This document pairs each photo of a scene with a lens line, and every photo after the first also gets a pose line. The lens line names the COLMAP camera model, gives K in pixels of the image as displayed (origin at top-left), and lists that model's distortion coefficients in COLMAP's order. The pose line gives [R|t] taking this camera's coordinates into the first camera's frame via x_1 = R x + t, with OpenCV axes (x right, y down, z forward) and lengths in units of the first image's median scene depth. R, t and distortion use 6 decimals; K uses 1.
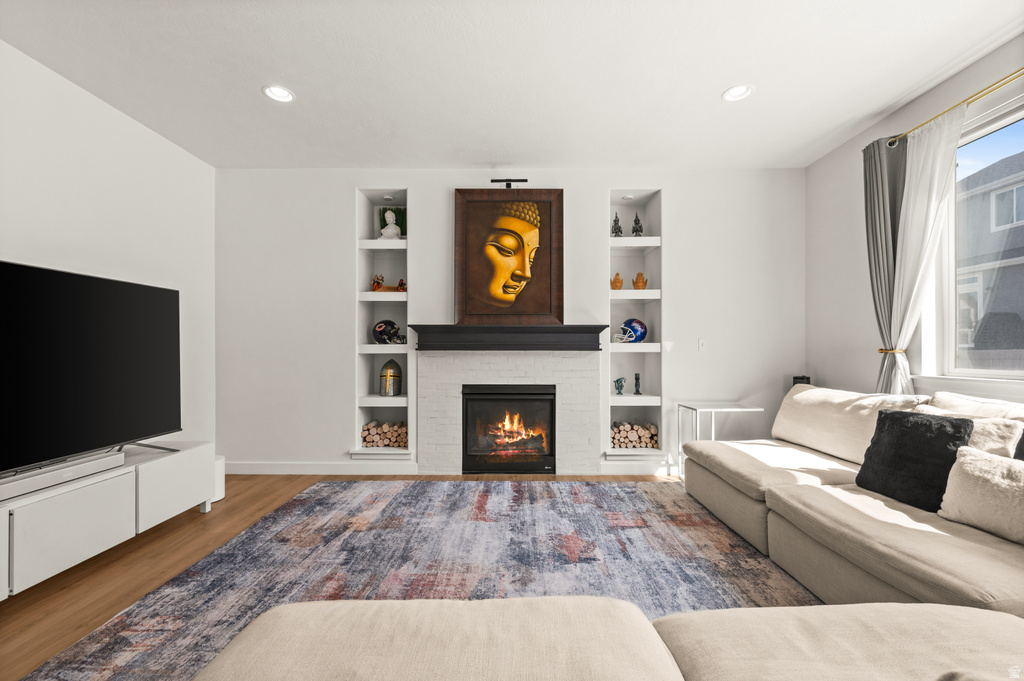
lens RADIAL K [[423.1, 0, 511.3], [0, 423.1, 349.5], [0, 0, 1]] dist [-0.002005, 0.000008]
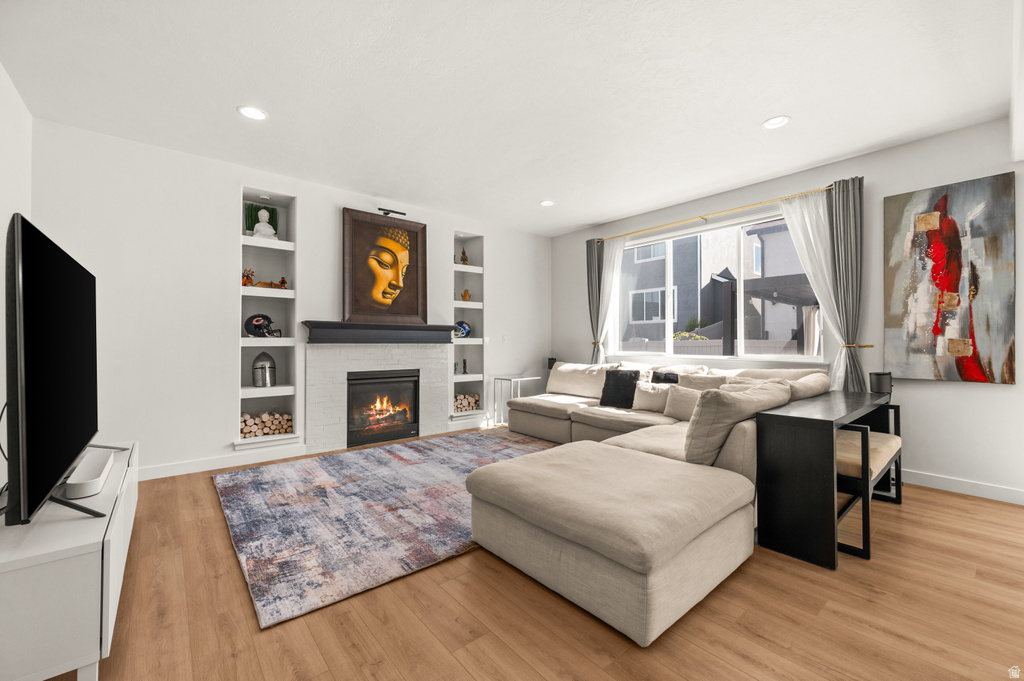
lens RADIAL K [[416.4, 0, 516.0], [0, 416.4, 337.0], [0, 0, 1]] dist [-0.000760, -0.000100]
pose [[0.760246, 0.008902, 0.649574, -0.519882], [-0.000519, 0.999914, -0.013096, -0.000635], [-0.649635, 0.009619, 0.760186, -0.198698]]
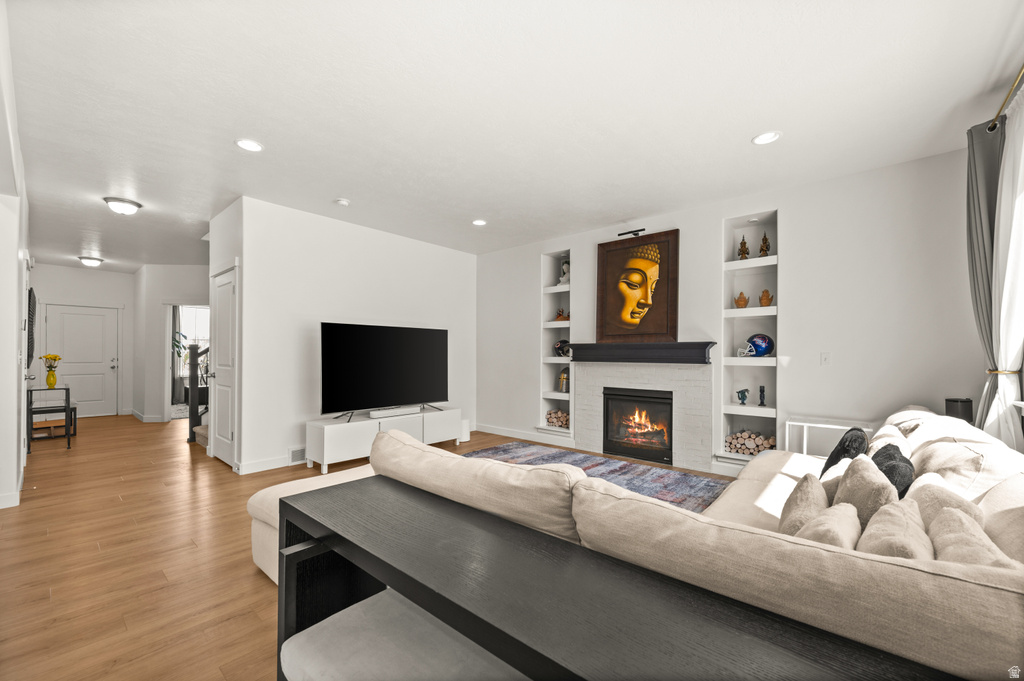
lens RADIAL K [[406.7, 0, 514.0], [0, 406.7, 355.0], [0, 0, 1]] dist [-0.000769, -0.000194]
pose [[0.761334, 0.003820, -0.648348, 0.515311], [-0.005485, 0.999985, -0.000549, -0.017531], [0.648336, 0.003975, 0.761344, -0.180623]]
